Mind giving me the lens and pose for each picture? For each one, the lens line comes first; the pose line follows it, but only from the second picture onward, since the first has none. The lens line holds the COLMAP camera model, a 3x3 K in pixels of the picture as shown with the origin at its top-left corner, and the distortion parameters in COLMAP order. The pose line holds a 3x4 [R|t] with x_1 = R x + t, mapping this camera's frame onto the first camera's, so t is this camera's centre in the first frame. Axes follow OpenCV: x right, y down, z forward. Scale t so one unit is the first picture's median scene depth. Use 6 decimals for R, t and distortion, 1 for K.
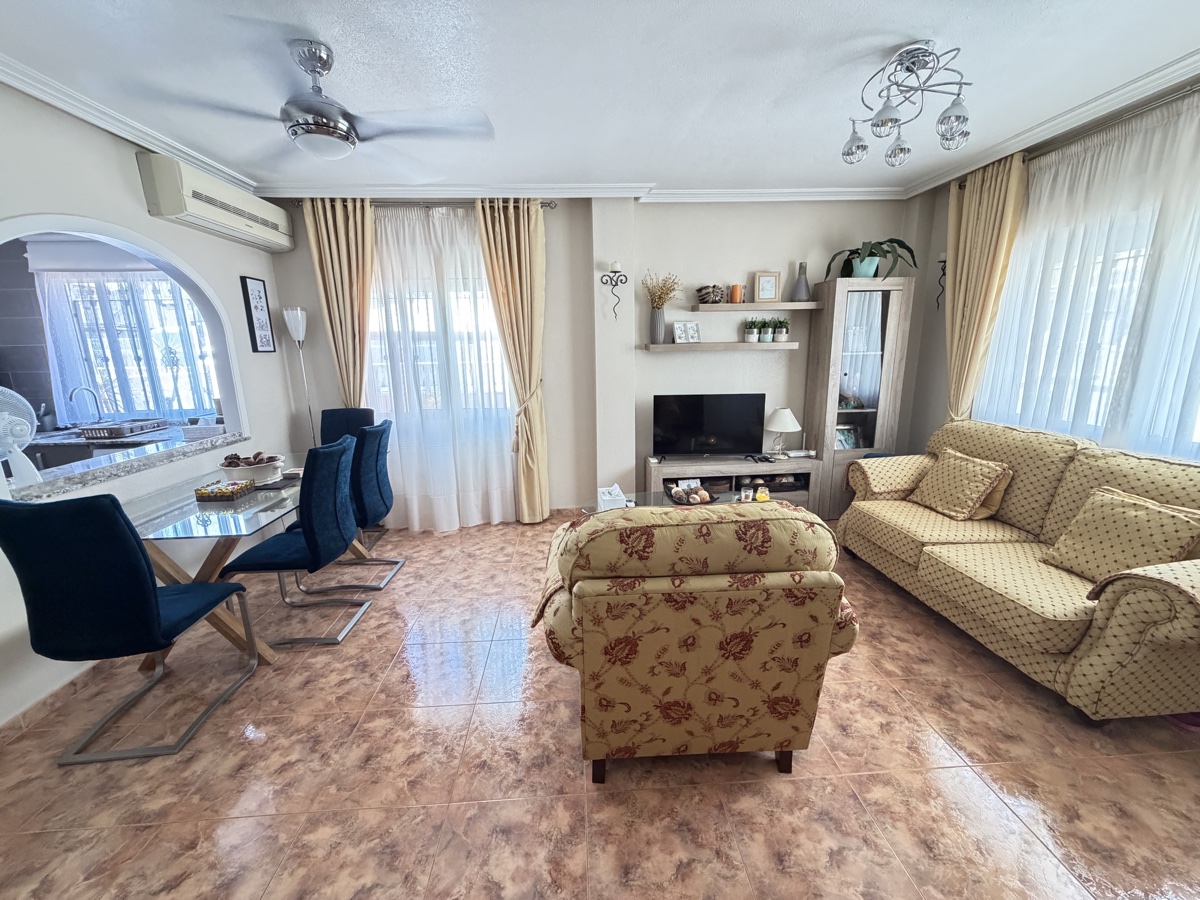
lens RADIAL K [[478.2, 0, 599.1], [0, 478.2, 451.6], [0, 0, 1]] dist [0.000865, -0.000196]
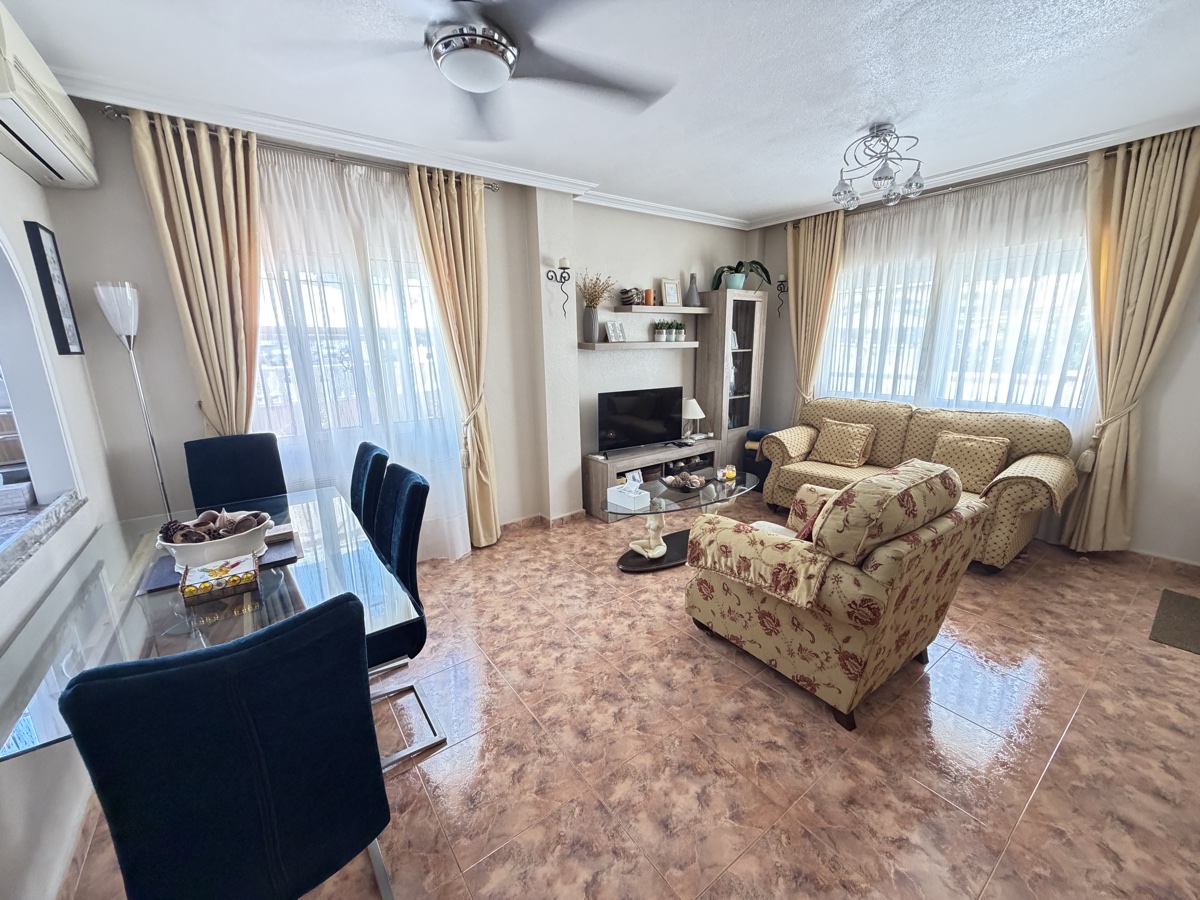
lens RADIAL K [[478.2, 0, 598.3], [0, 478.2, 451.5], [0, 0, 1]] dist [0.000865, -0.000196]
pose [[0.842591, -0.117381, 0.525606, -0.465453], [0.120478, 0.992308, 0.028470, -0.026079], [-0.524905, 0.039335, 0.850251, 0.153414]]
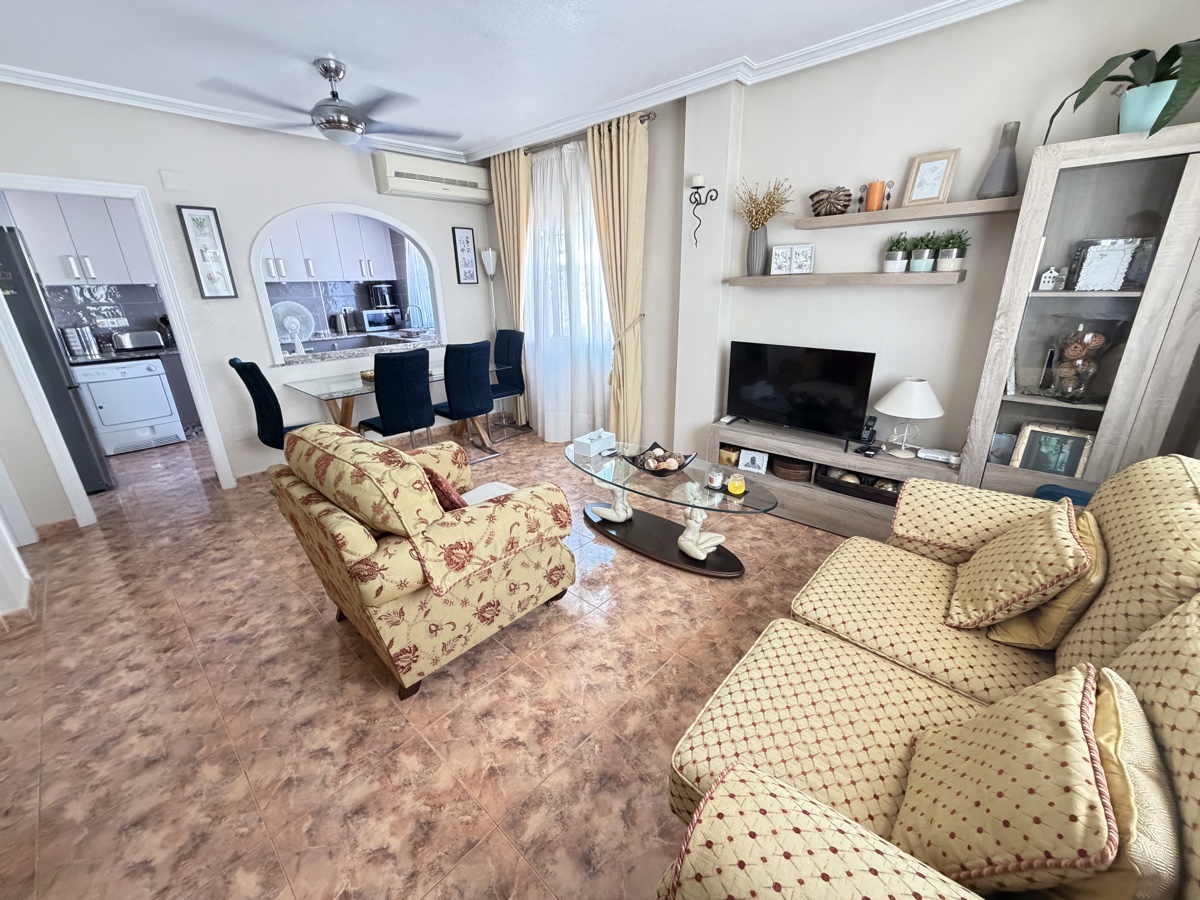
lens RADIAL K [[478.2, 0, 598.8], [0, 478.2, 452.7], [0, 0, 1]] dist [0.000865, -0.000196]
pose [[0.692541, 0.247492, -0.677594, 0.602533], [-0.147762, 0.968057, 0.202562, -0.069606], [0.706083, -0.040160, 0.706990, 0.267056]]
